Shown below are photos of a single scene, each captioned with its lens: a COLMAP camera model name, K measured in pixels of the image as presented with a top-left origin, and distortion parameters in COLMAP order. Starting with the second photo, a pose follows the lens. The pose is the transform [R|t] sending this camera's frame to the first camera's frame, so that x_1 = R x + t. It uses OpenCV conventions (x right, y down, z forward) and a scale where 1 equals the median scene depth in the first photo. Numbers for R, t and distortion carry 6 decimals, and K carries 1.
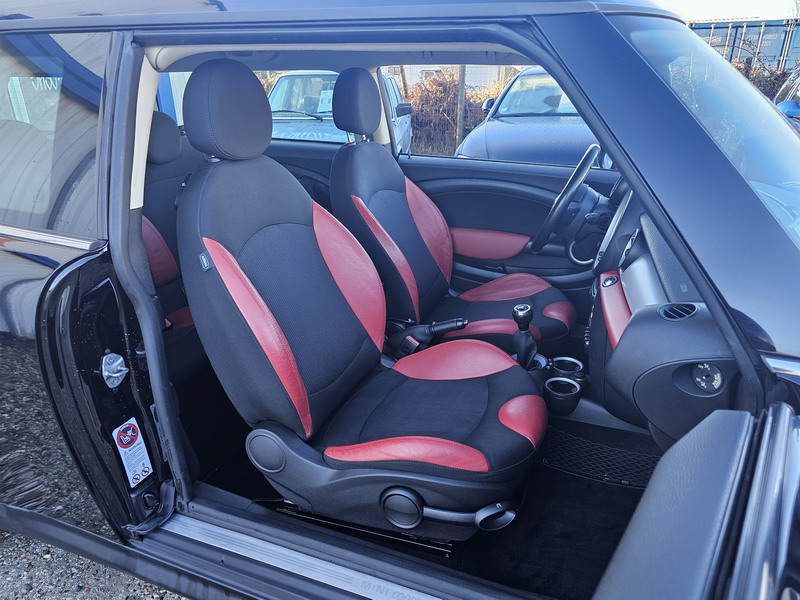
lens RADIAL K [[533.4, 0, 390.6], [0, 533.4, 304.2], [0, 0, 1]] dist [0.041714, -0.031279]
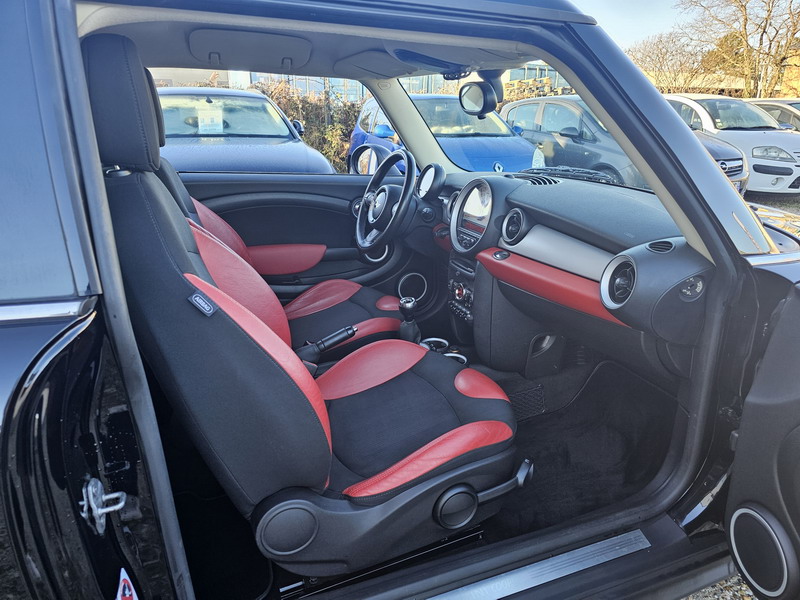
lens RADIAL K [[541.3, 0, 396.6], [0, 541.3, 300.5], [0, 0, 1]] dist [0.052492, -0.038761]
pose [[0.735102, -0.205477, 0.646068, -0.325591], [0.241810, 0.969752, 0.033289, -0.023261], [-0.633366, 0.131755, 0.762553, 0.136590]]
